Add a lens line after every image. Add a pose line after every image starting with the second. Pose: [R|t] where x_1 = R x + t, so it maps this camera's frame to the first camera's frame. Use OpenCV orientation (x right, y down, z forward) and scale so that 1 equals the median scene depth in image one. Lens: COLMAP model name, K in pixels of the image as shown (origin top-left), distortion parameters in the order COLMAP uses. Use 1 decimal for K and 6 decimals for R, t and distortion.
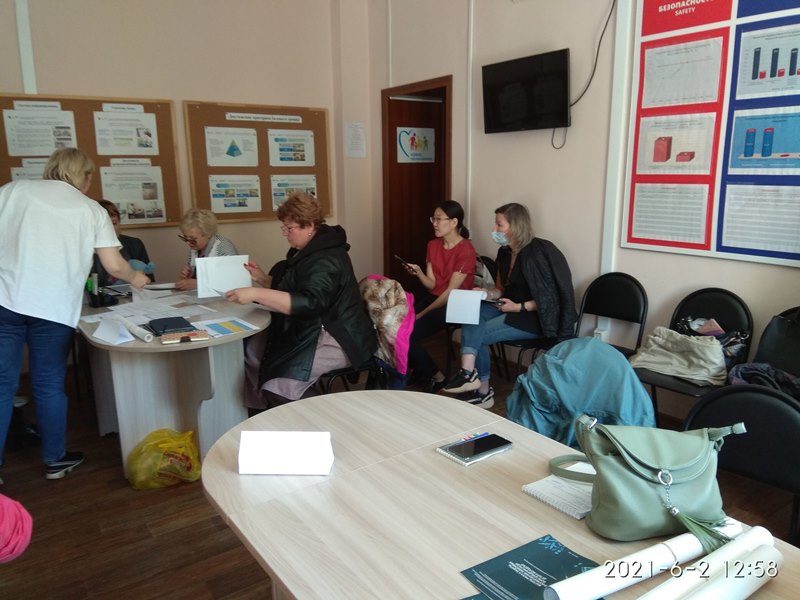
lens RADIAL K [[617.3, 0, 401.3], [0, 617.3, 298.9], [0, 0, 1]] dist [0.094384, -0.143164]
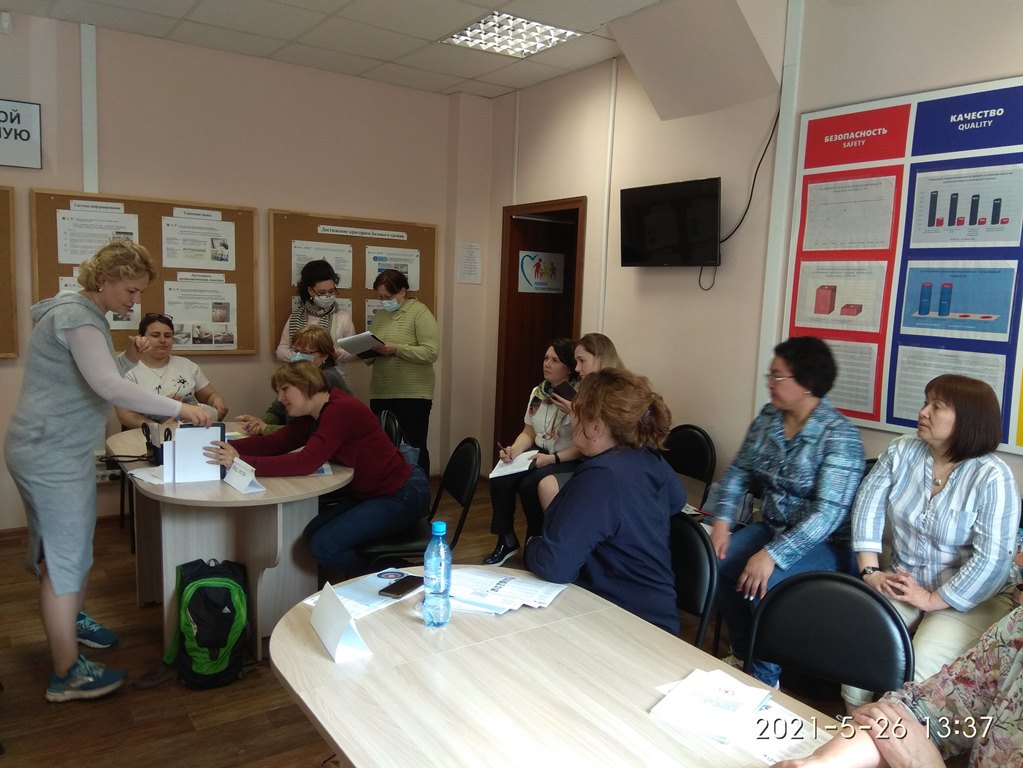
lens RADIAL K [[789.3, 0, 512.4], [0, 789.3, 384.0], [0, 0, 1]] dist [0.094384, -0.143164]
pose [[0.998533, 0.052661, -0.012597, 0.010087], [-0.053558, 0.994789, -0.086751, -0.006307], [0.007963, 0.087299, 0.996150, -0.074530]]
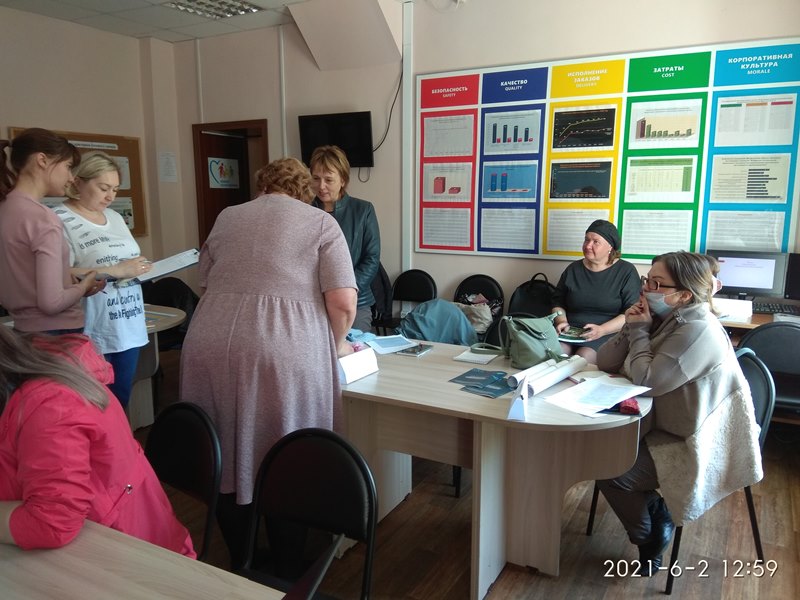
lens RADIAL K [[617.3, 0, 395.6], [0, 617.3, 299.2], [0, 0, 1]] dist [0.094384, -0.143164]
pose [[0.904513, -0.057687, 0.422526, -0.306450], [0.074718, 0.996920, -0.023843, 0.058541], [-0.419849, 0.053136, 0.906037, -0.271961]]
